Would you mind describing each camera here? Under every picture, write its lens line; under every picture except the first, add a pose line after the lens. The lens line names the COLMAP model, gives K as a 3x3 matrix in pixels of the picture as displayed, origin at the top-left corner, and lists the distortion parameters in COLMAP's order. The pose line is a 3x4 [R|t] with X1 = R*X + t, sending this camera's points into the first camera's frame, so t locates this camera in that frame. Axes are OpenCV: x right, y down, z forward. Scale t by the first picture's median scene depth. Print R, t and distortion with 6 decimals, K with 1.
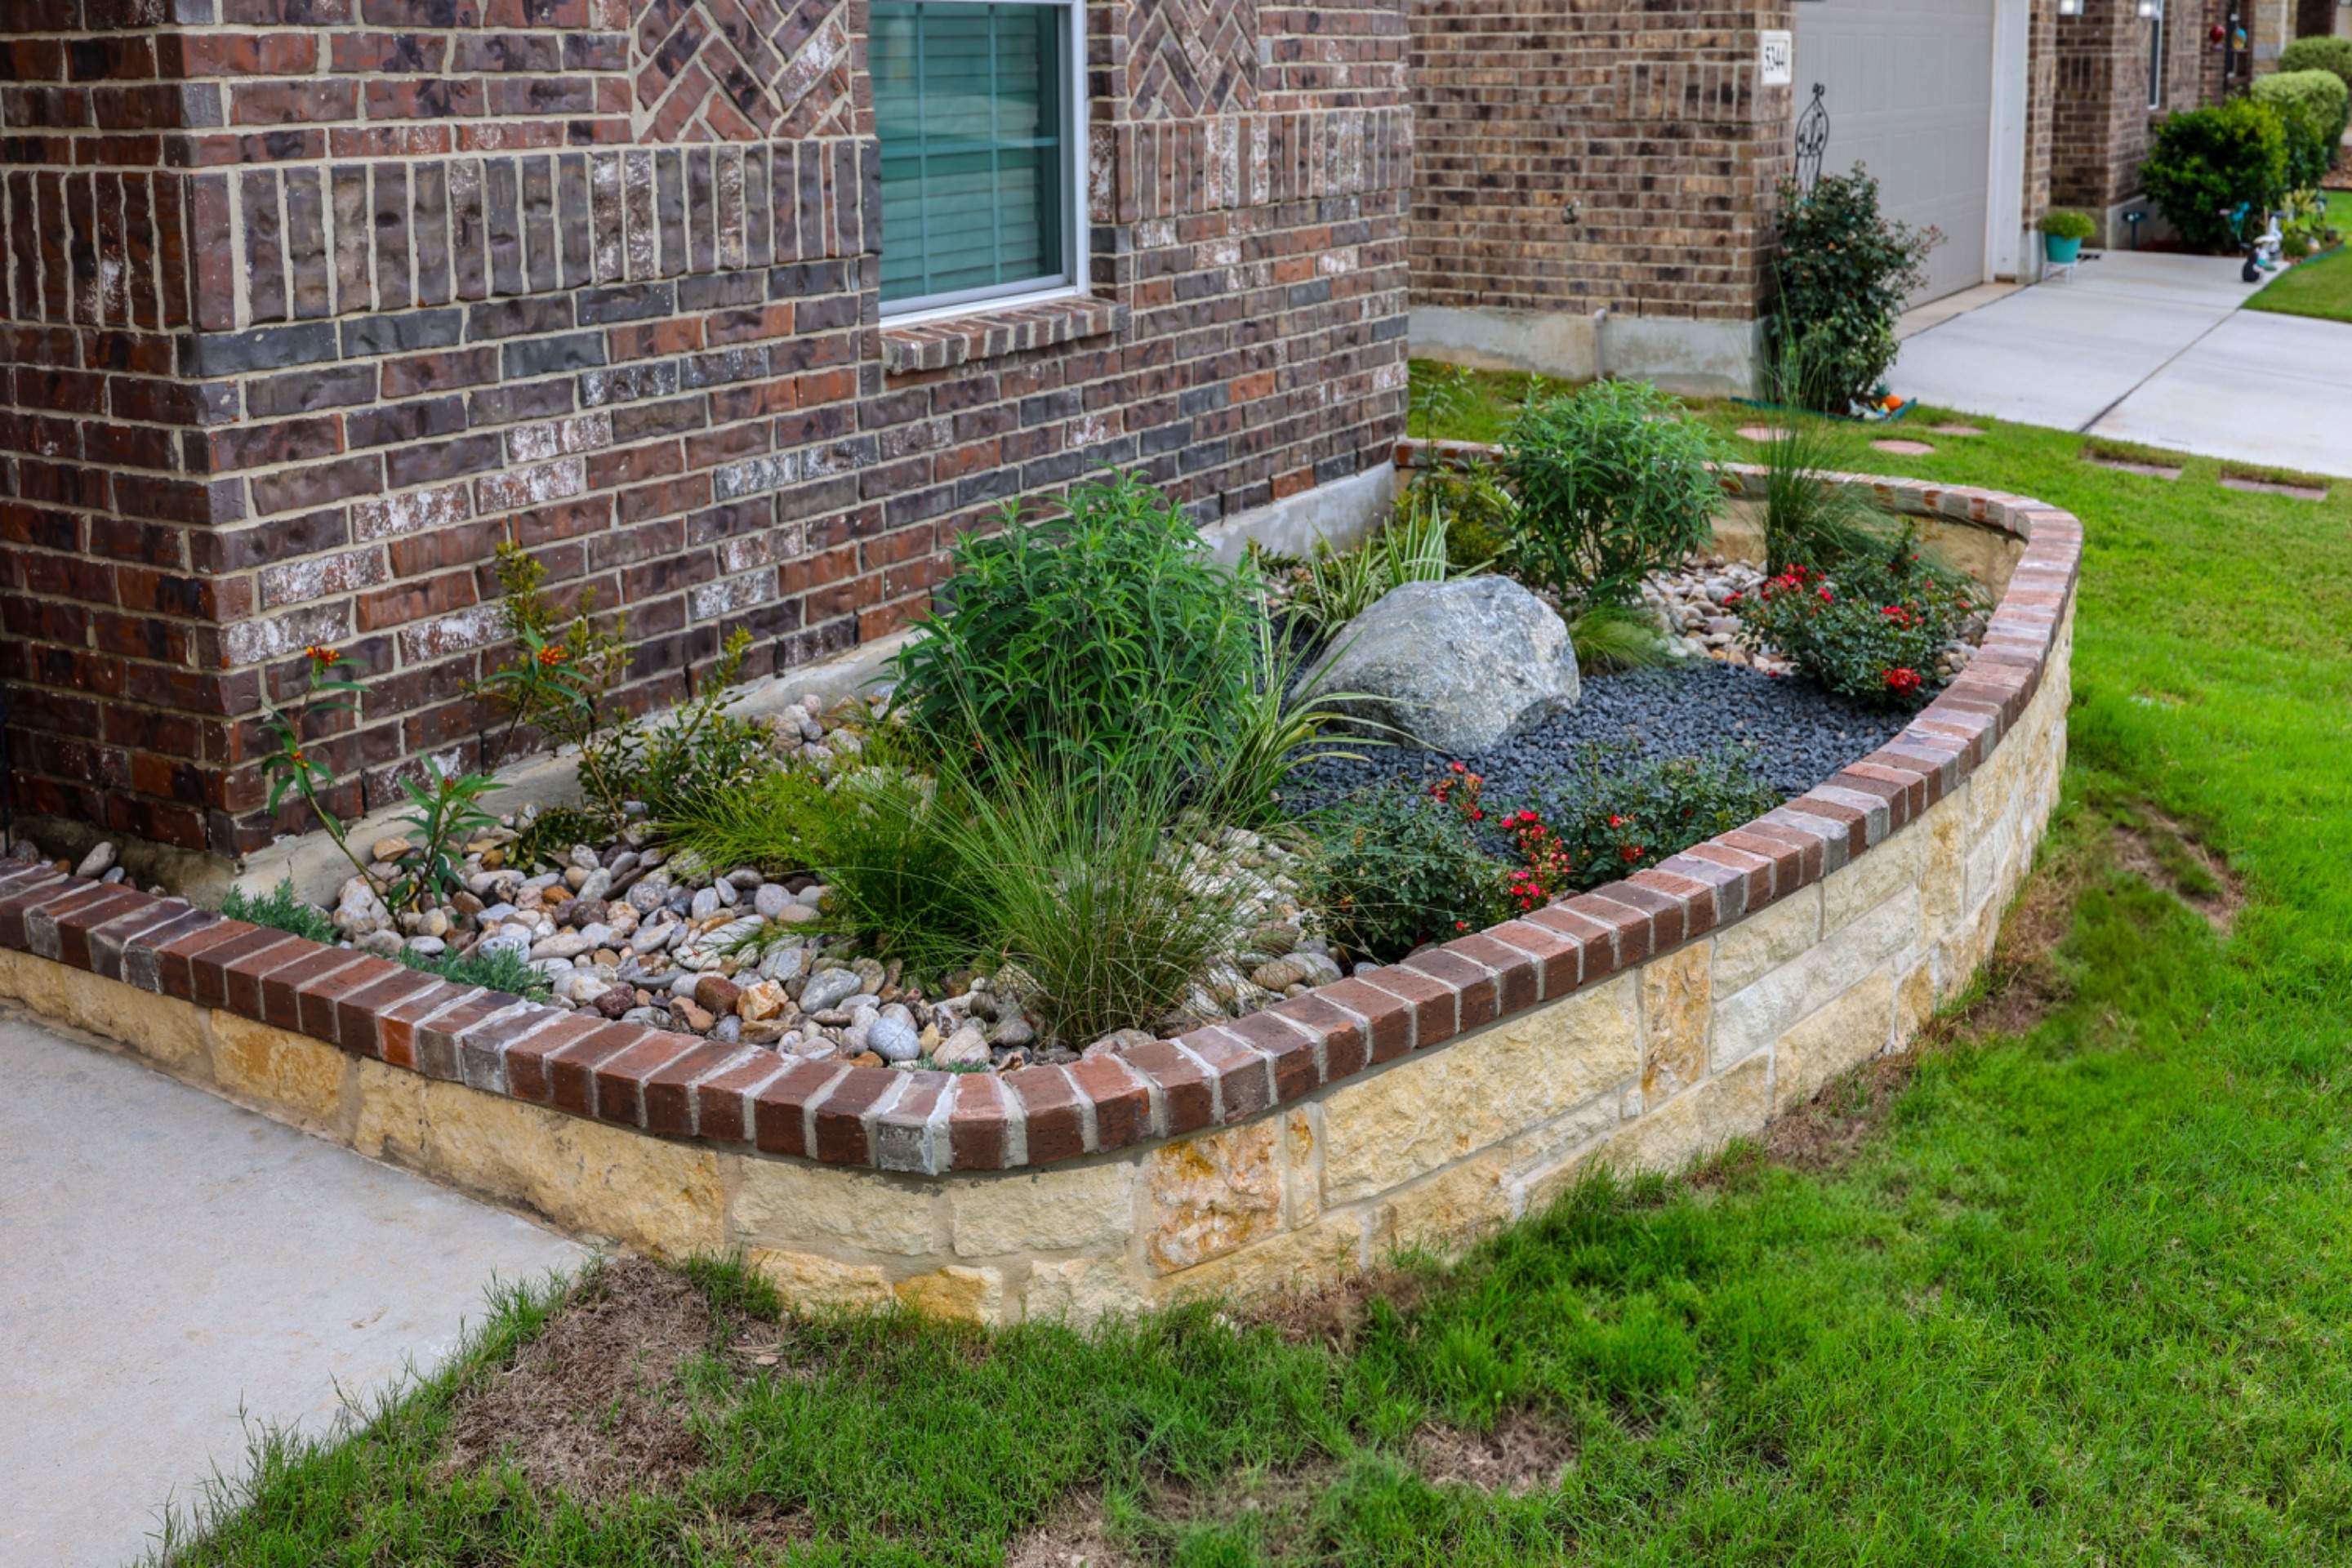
lens RADIAL K [[2283.4, 0, 1236.8], [0, 2283.4, 396.5], [0, 0, 1]] dist [-0.006405, 0.000000]
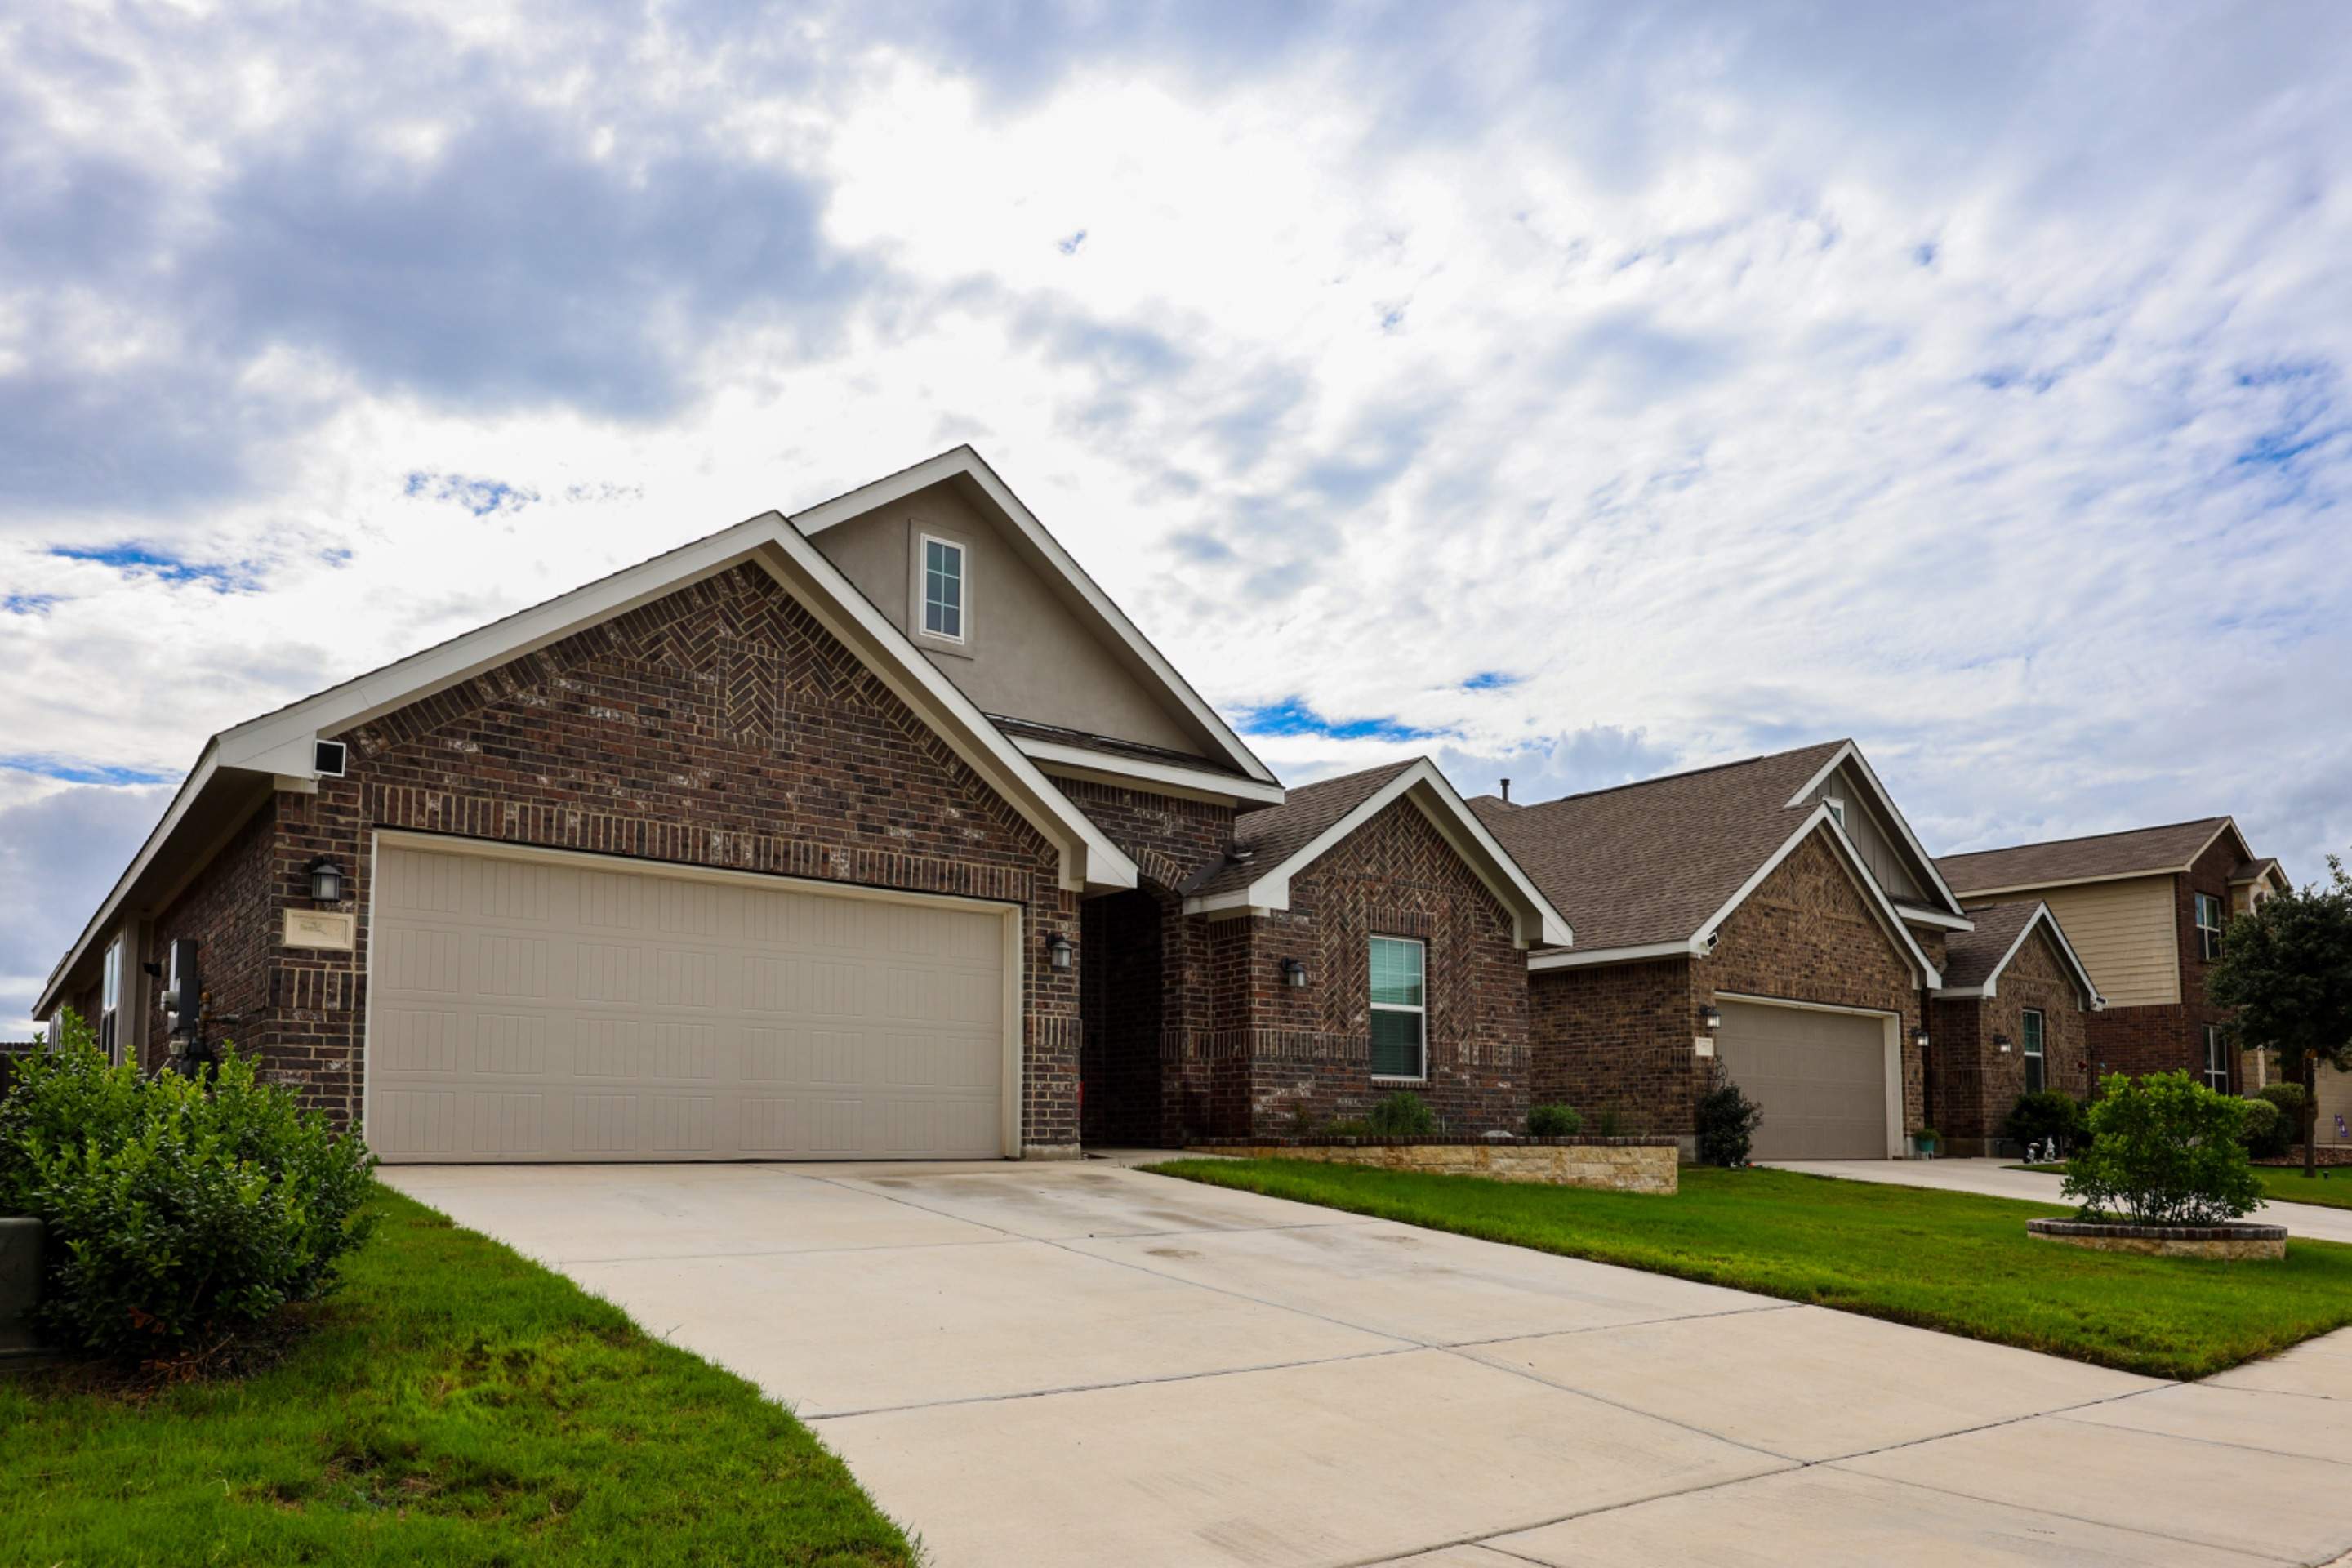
lens RADIAL K [[1529.6, 0, 1198.3], [0, 1529.6, 1049.4], [0, 0, 1]] dist [-0.000605, 0.000592]
pose [[0.942292, -0.012020, -0.334576, 0.584511], [-0.057611, 0.978626, -0.197413, 0.578268], [0.329798, 0.205296, 0.921459, -2.110630]]
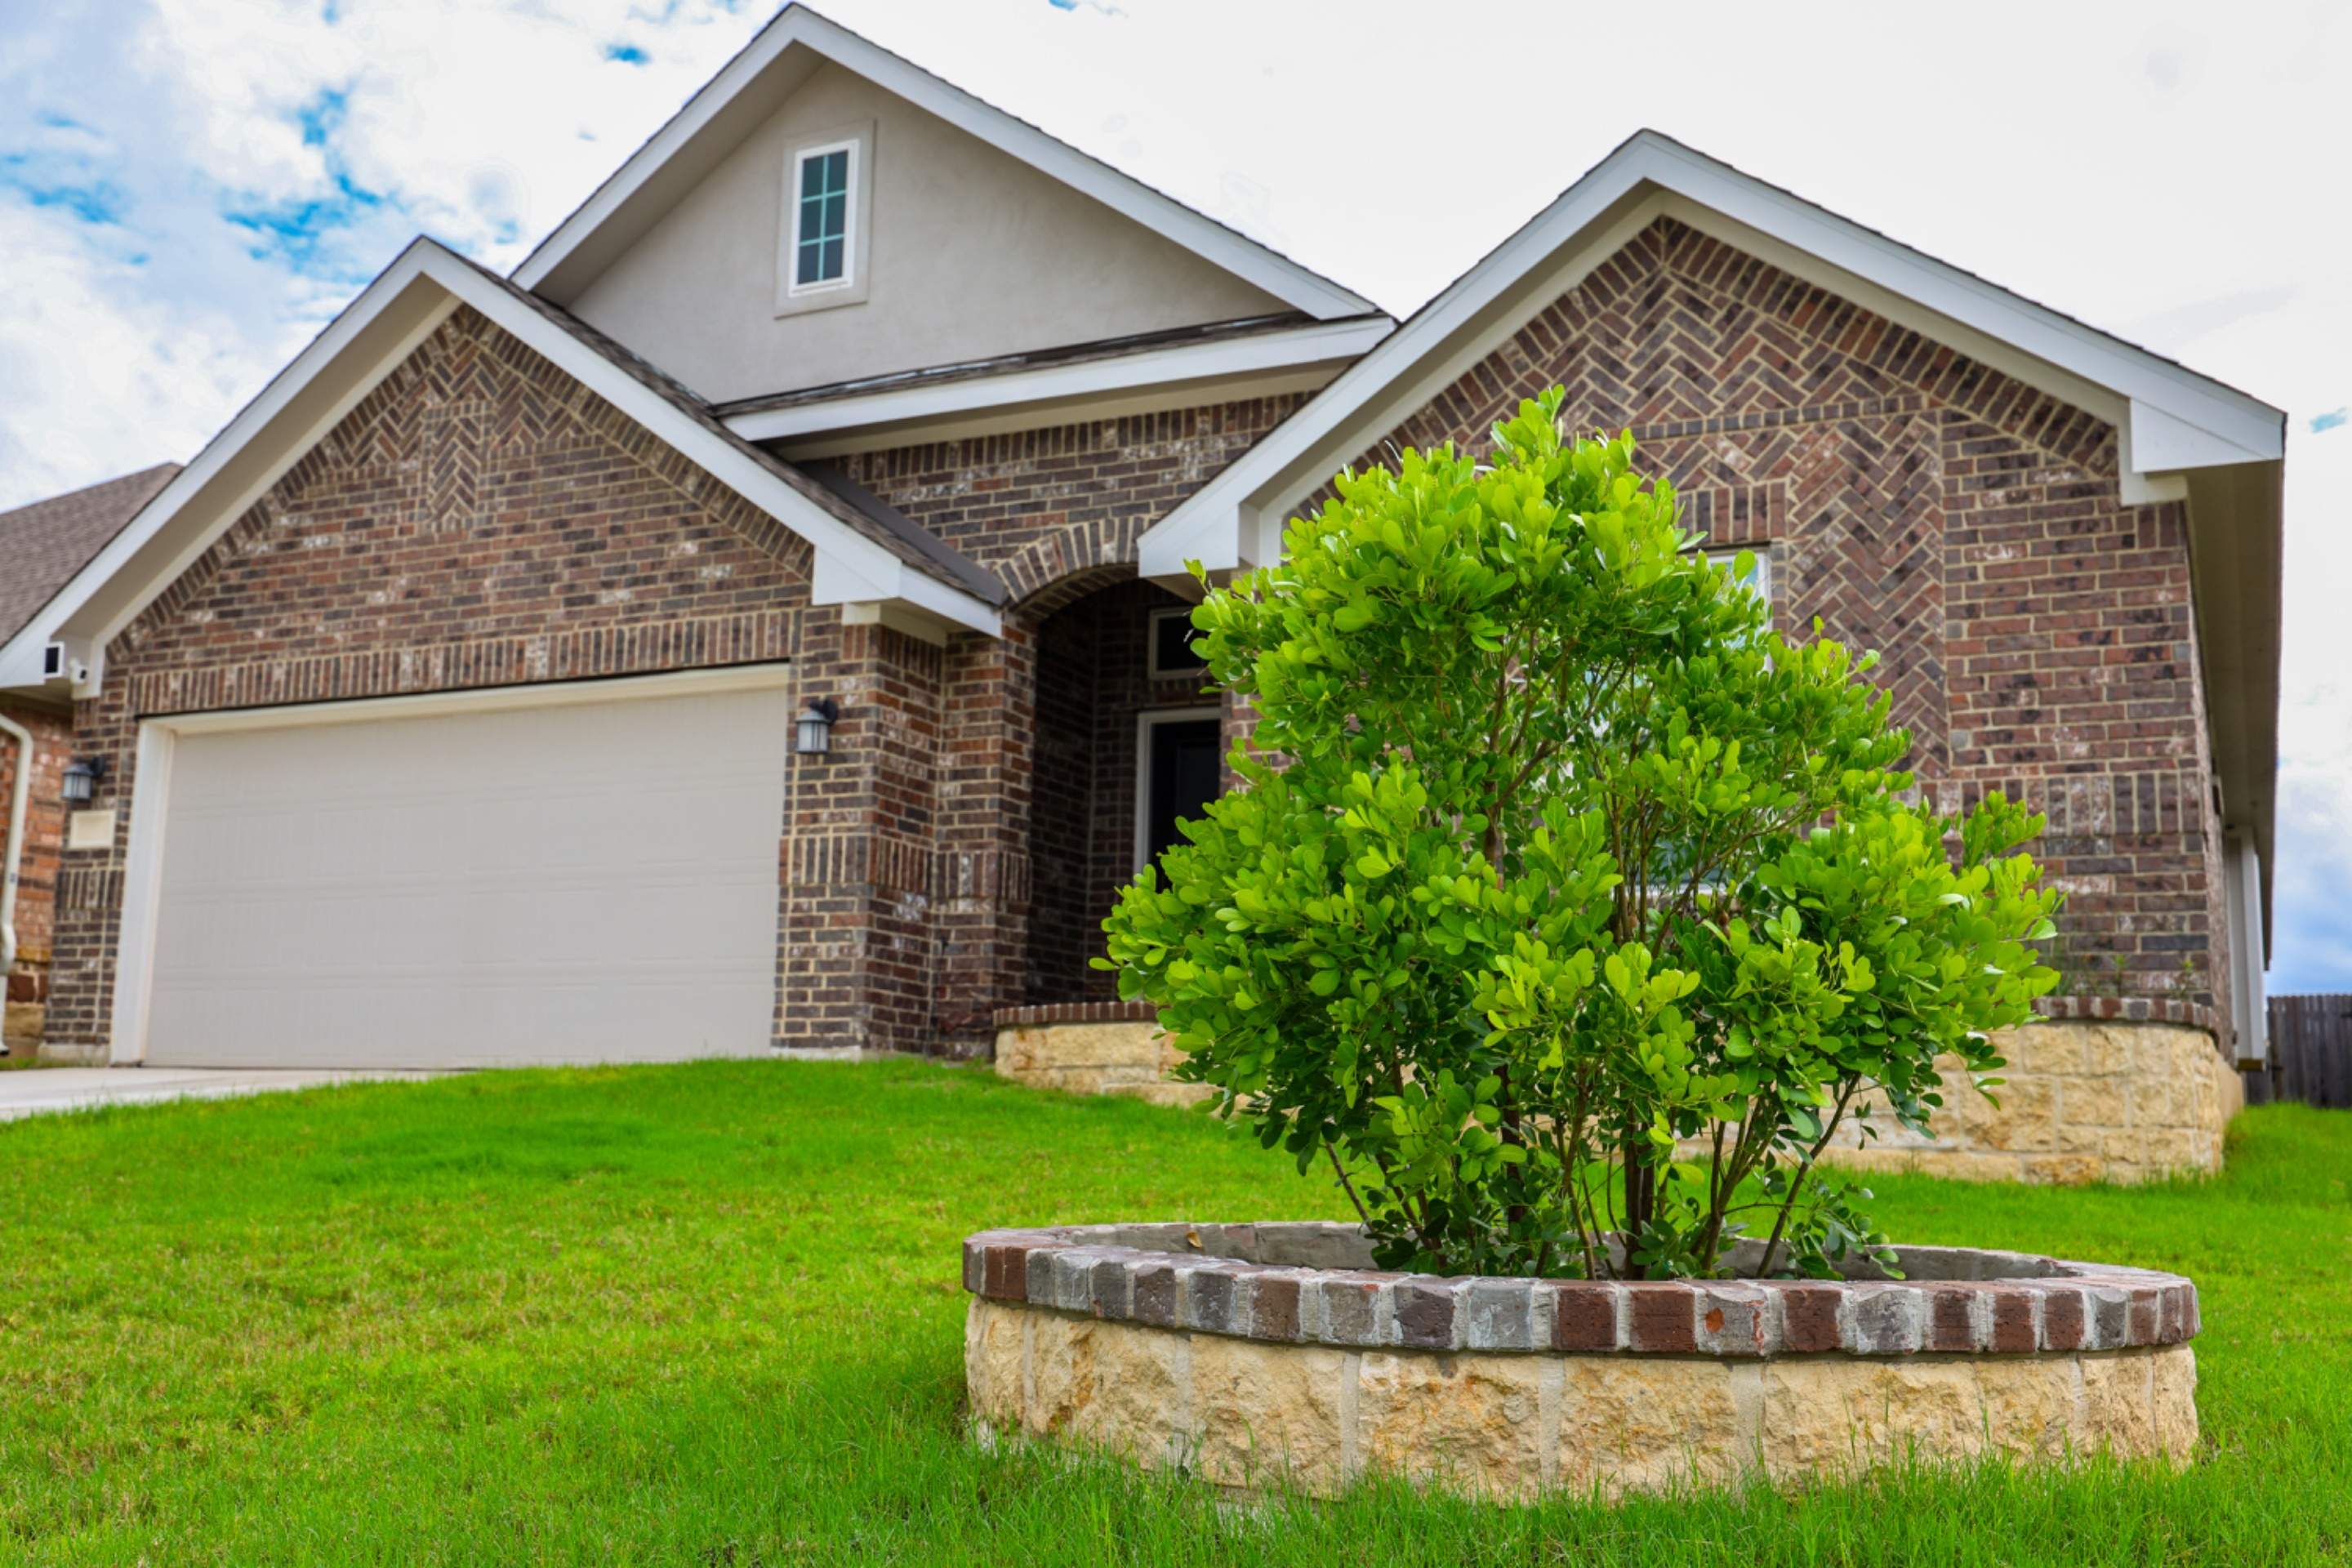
lens RADIAL K [[2226.5, 0, 1176.4], [0, 2226.5, 796.2], [0, 0, 1]] dist [0.000787, 0.000000]
pose [[0.086600, -0.143298, -0.985883, 1.845565], [-0.171538, 0.972676, -0.156447, 0.264784], [0.981364, 0.182665, 0.059652, 0.548948]]
